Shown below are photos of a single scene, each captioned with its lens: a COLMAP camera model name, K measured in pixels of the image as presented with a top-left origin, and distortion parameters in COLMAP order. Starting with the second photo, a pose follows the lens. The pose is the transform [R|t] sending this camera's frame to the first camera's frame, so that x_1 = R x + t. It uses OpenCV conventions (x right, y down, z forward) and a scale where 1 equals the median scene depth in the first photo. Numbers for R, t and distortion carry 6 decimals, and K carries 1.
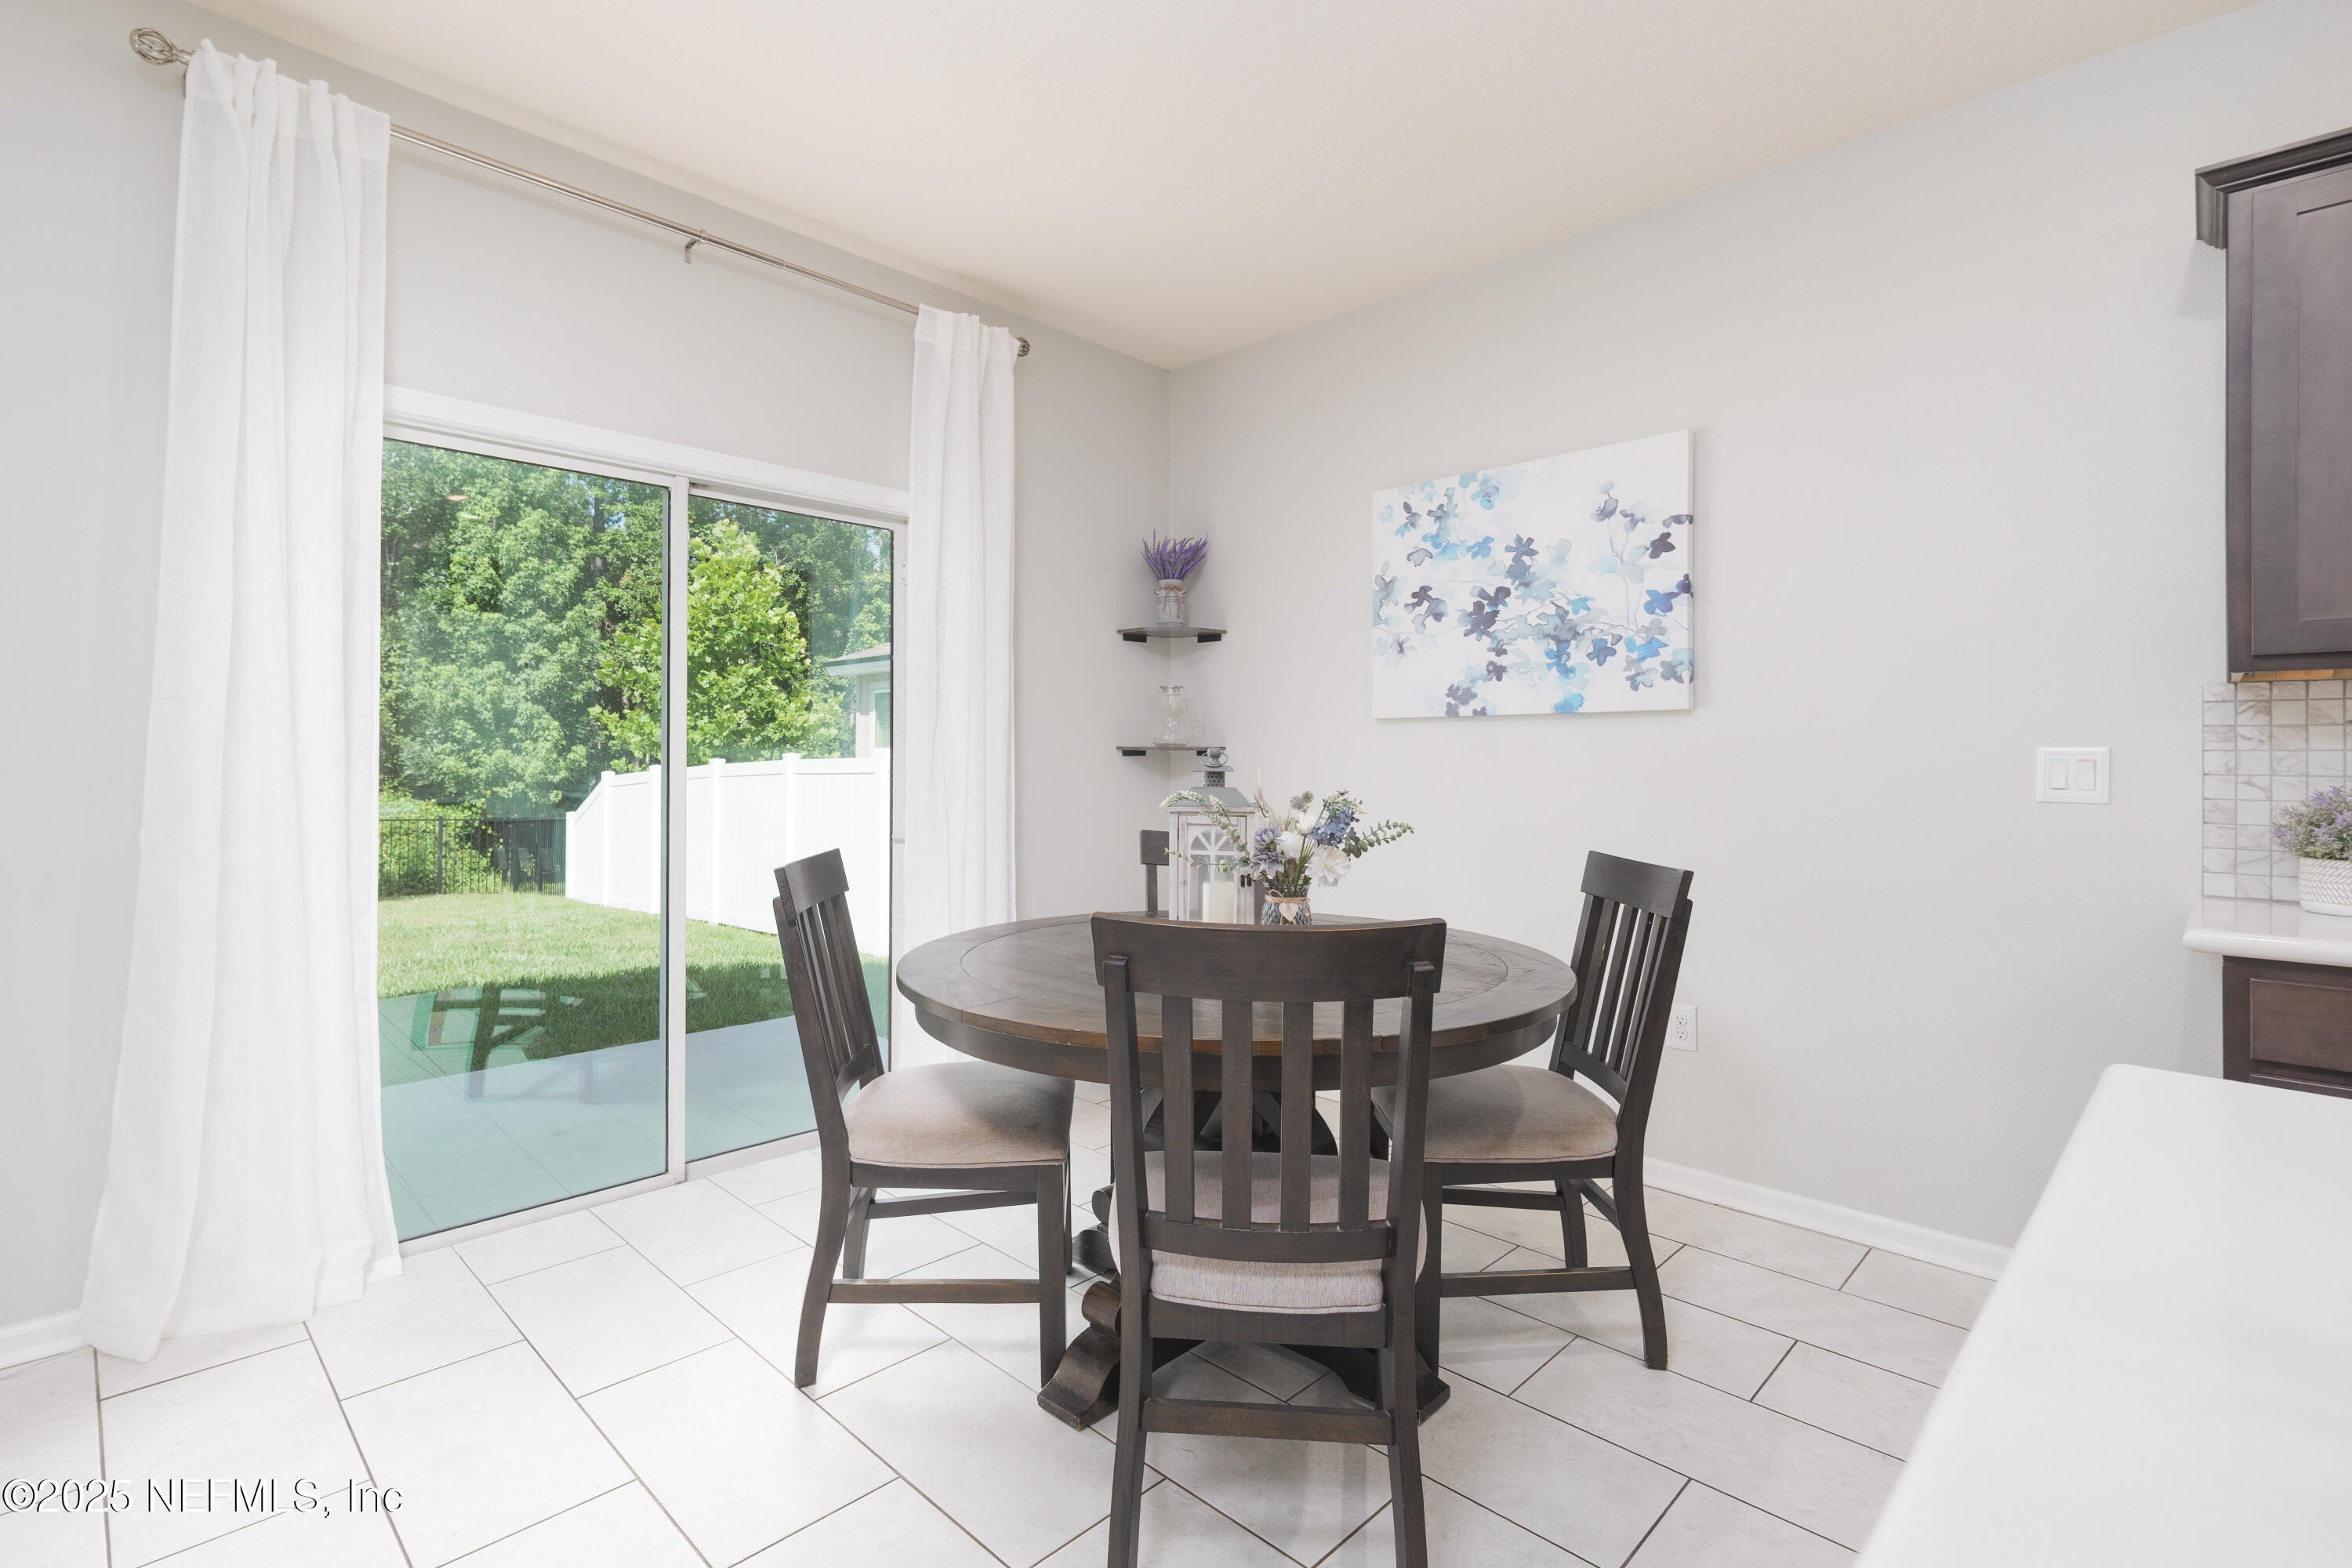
lens RADIAL K [[1125.5, 0, 1148.2], [0, 1125.5, 734.1], [0, 0, 1]] dist [0.002791, 0.000027]
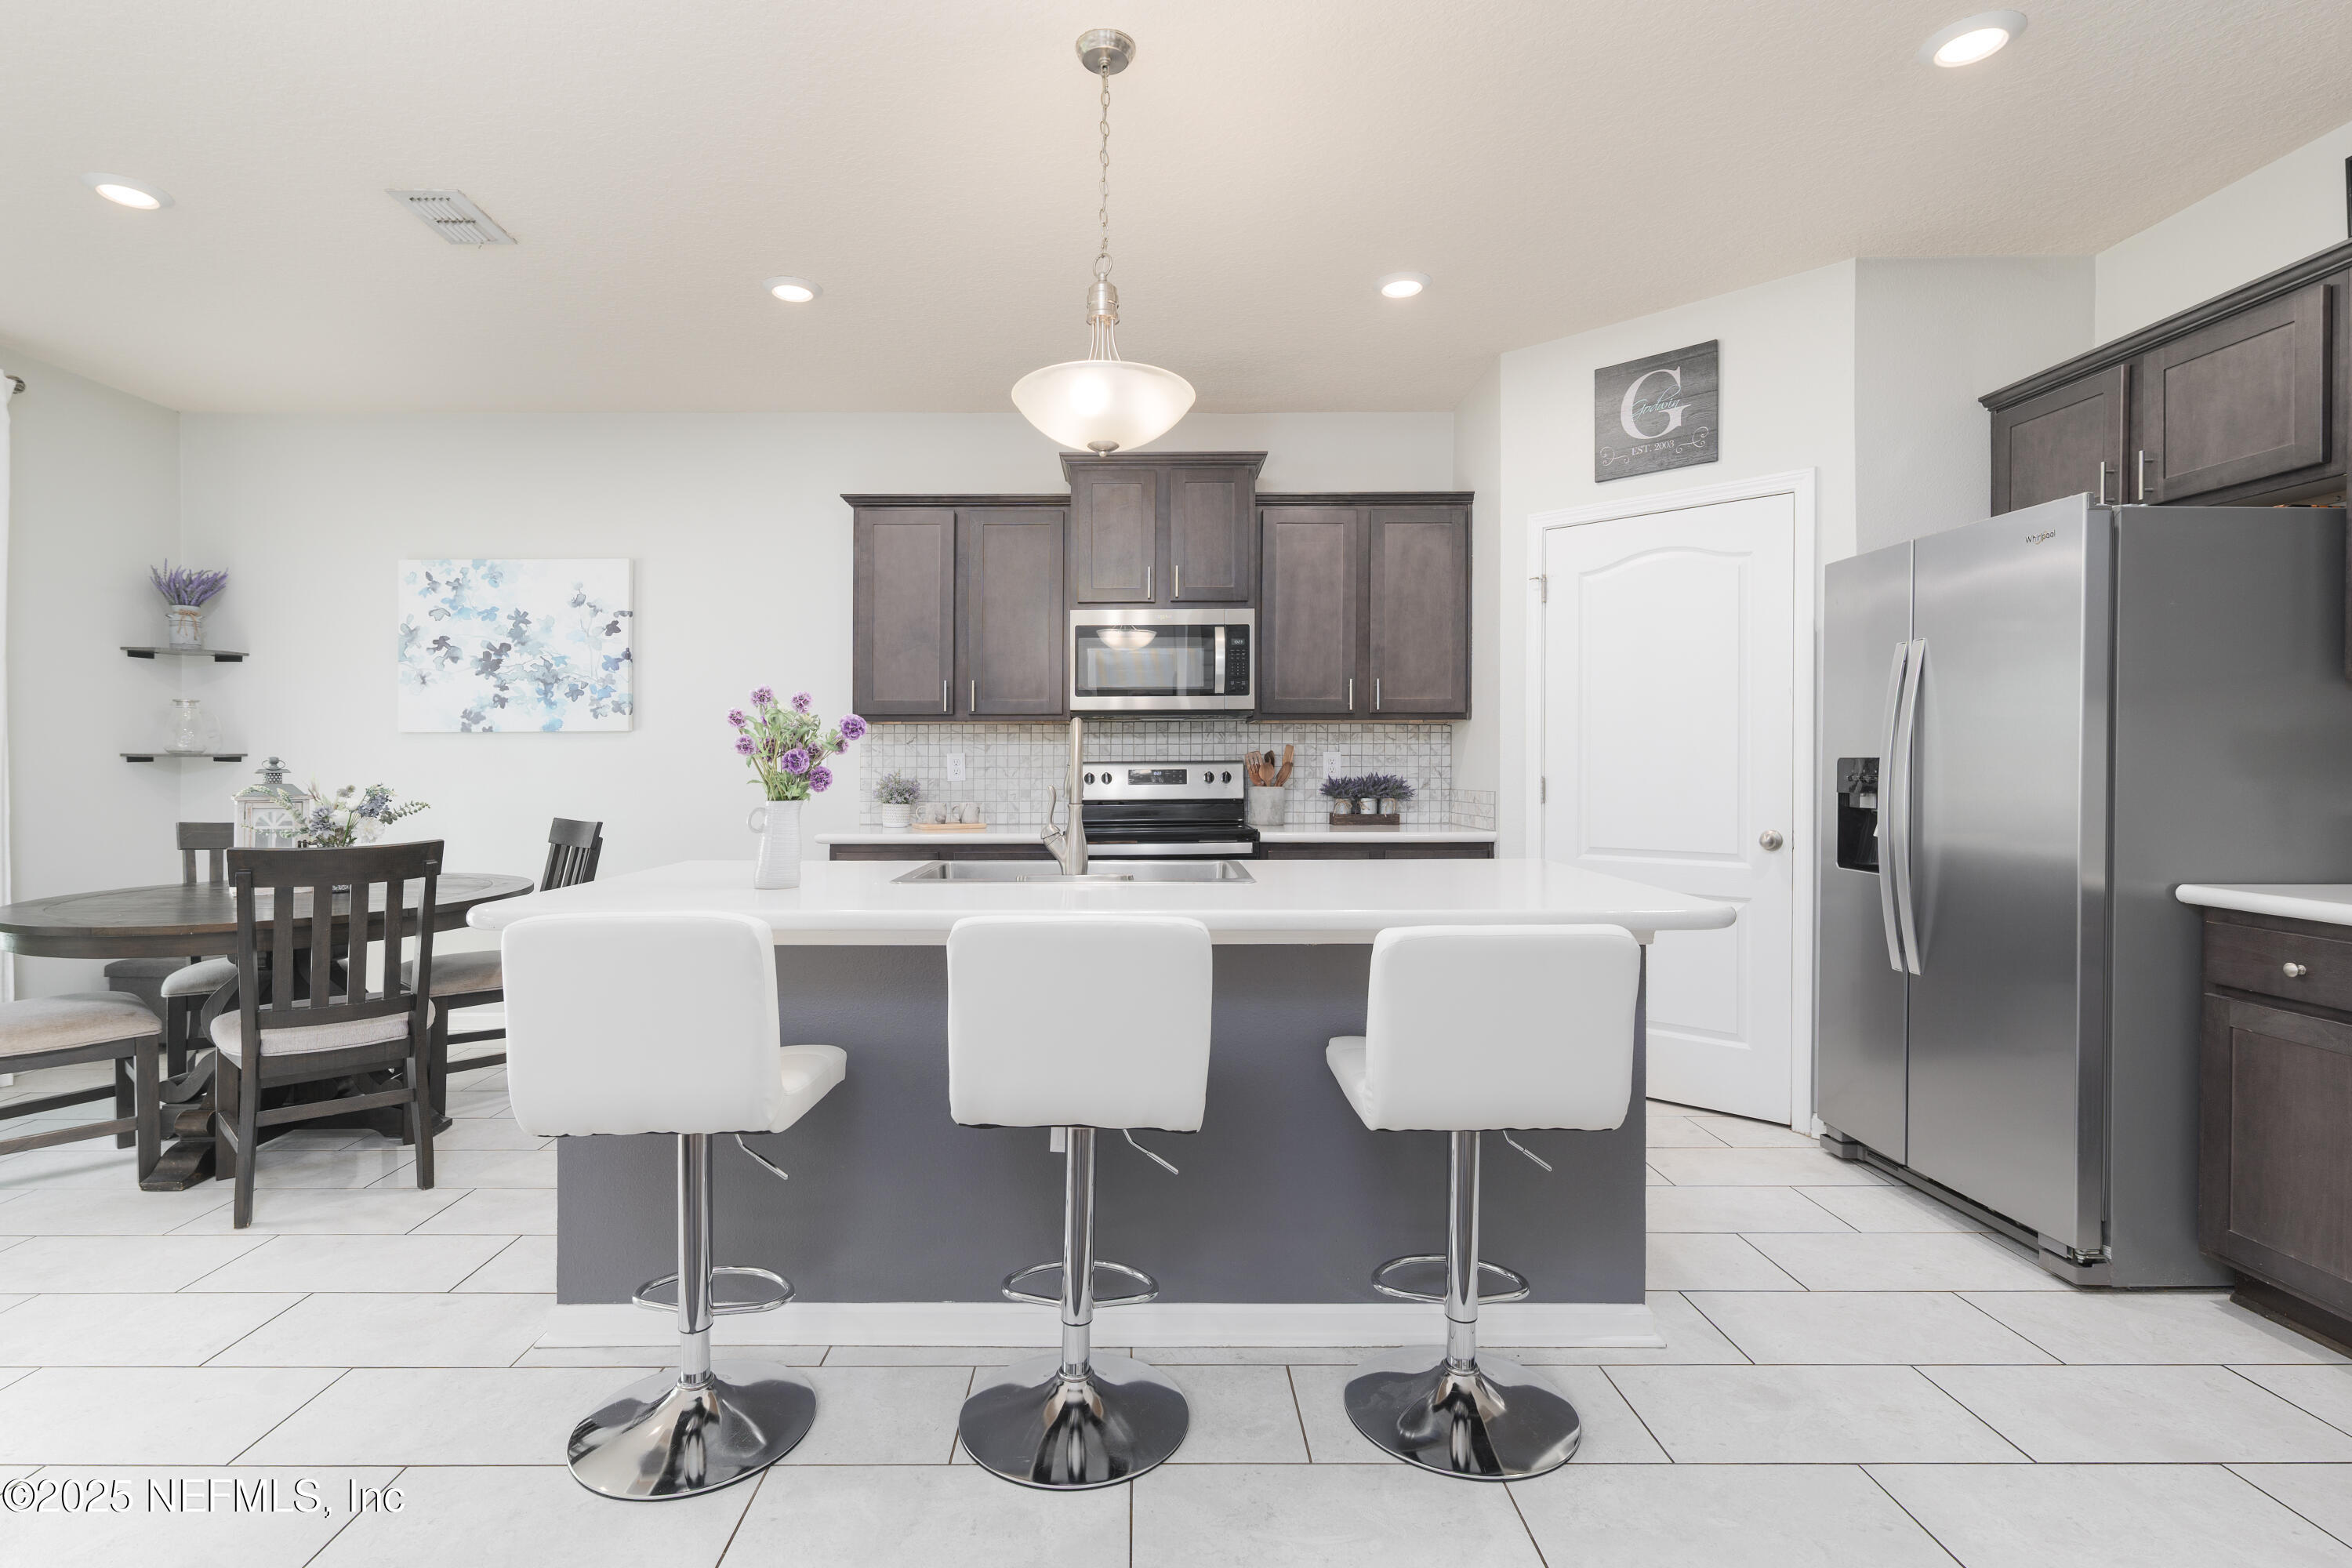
lens RADIAL K [[1125.5, 0, 1152.6], [0, 1125.5, 754.4], [0, 0, 1]] dist [0.002791, 0.000027]
pose [[0.702886, -0.003014, 0.711296, -0.141244], [-0.009672, 0.999858, 0.013794, -0.017706], [-0.711237, -0.016575, 0.702757, -0.661954]]
